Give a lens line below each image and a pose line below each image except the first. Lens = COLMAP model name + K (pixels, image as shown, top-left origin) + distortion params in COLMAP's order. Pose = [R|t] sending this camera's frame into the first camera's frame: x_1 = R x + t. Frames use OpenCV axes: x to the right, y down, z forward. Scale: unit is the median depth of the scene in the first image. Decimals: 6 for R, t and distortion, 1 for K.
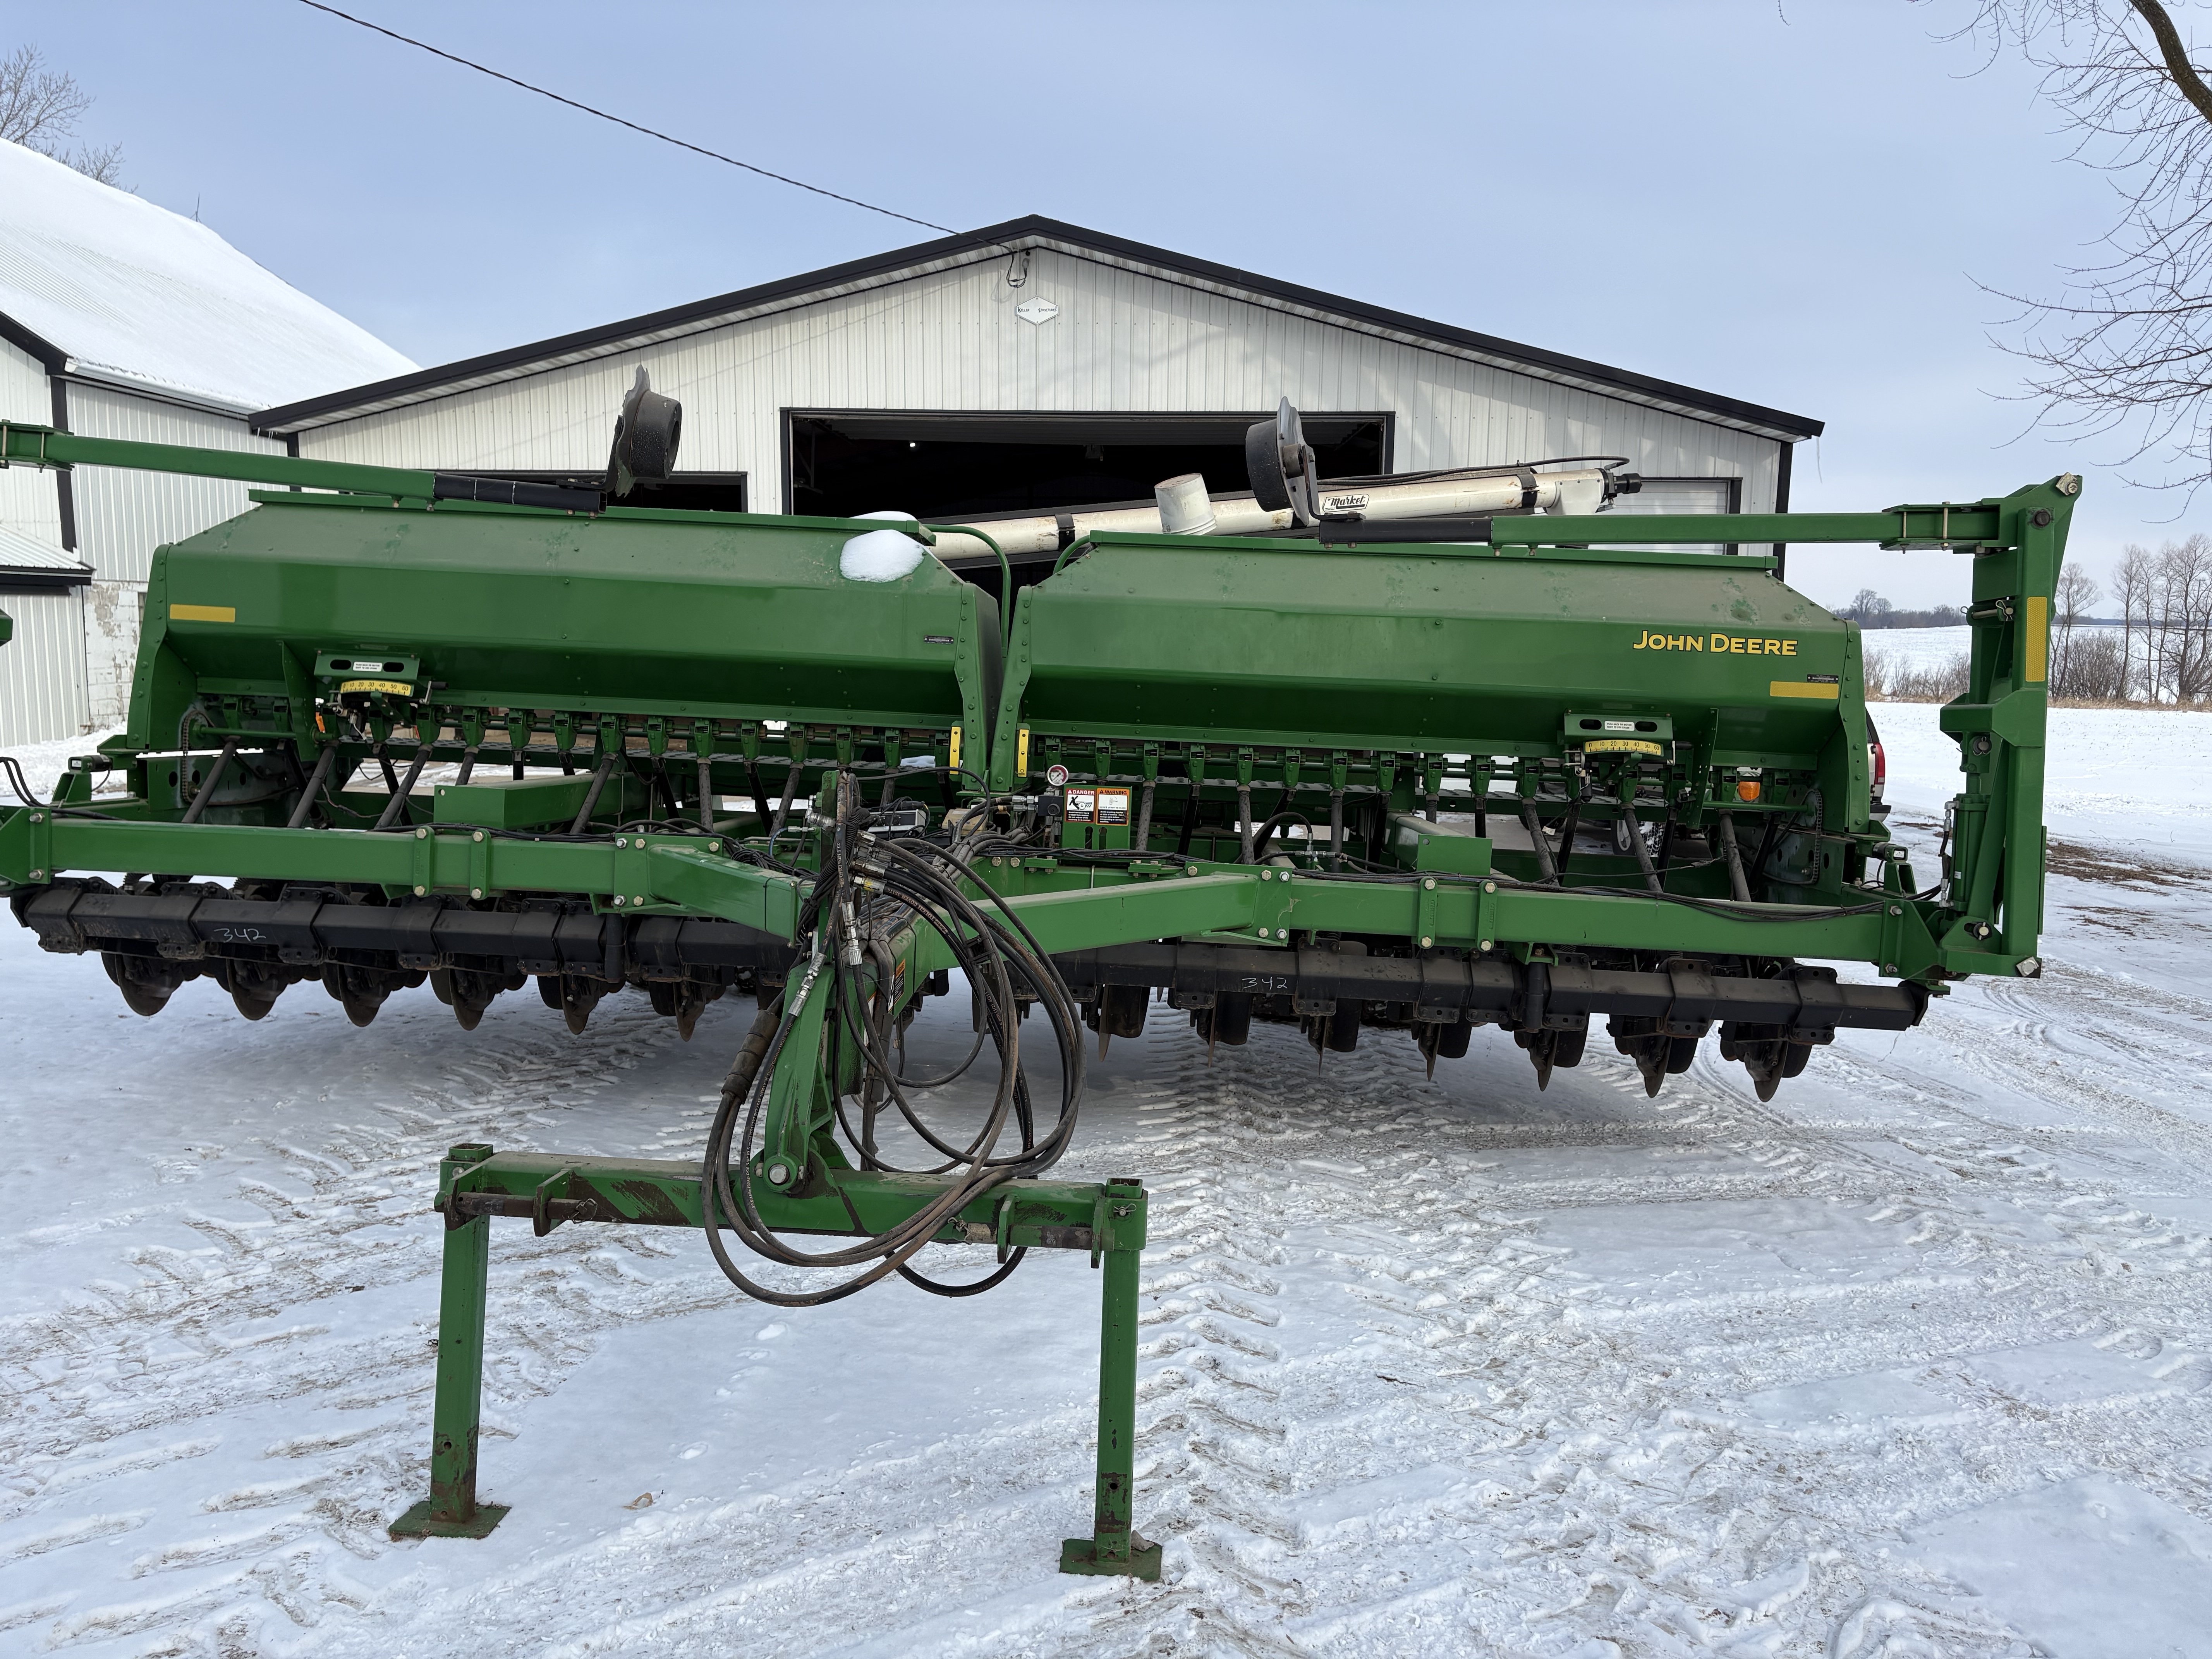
lens RADIAL K [[1630.2, 0, 1106.0], [0, 1630.2, 829.5], [0, 0, 1]] dist [0.037982, -0.030870]
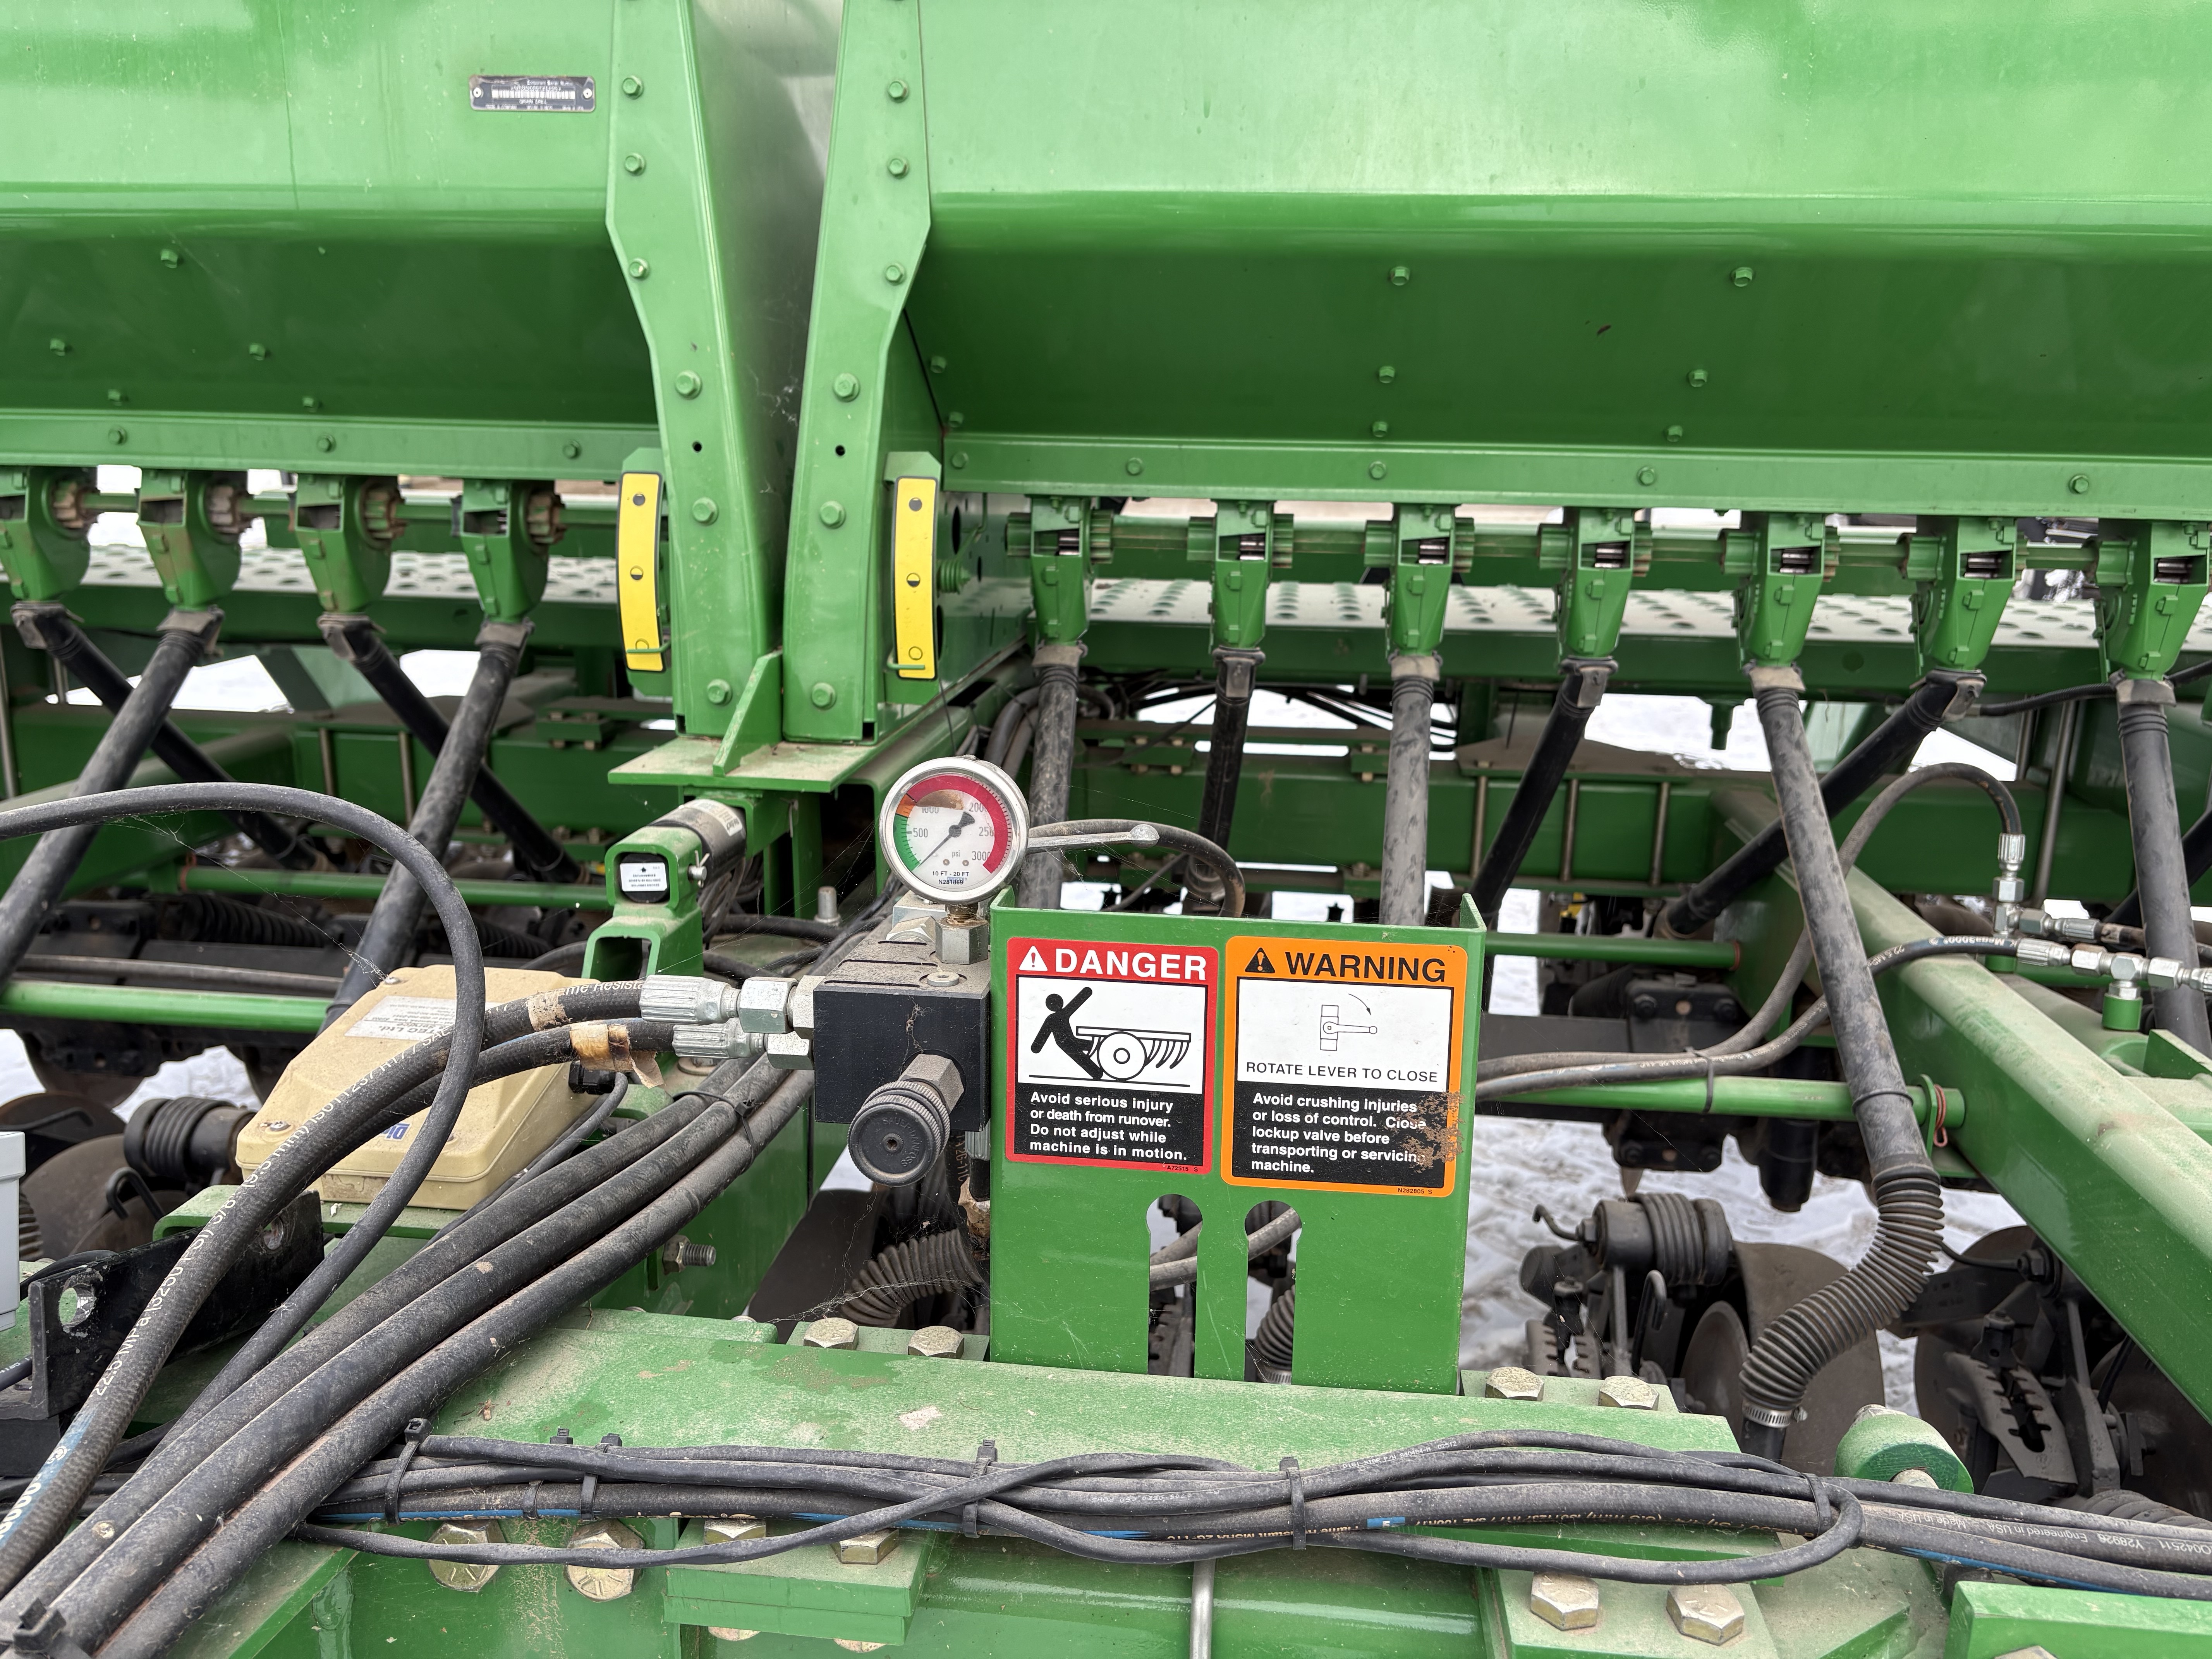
lens RADIAL K [[1638.9, 0, 1118.7], [0, 1638.9, 833.8], [0, 0, 1]] dist [0.001290, 0.043736]
pose [[0.997921, -0.008956, -0.063828, -0.004934], [0.019831, 0.984924, 0.171845, -0.050259], [0.061327, -0.172753, 0.983054, 0.754794]]
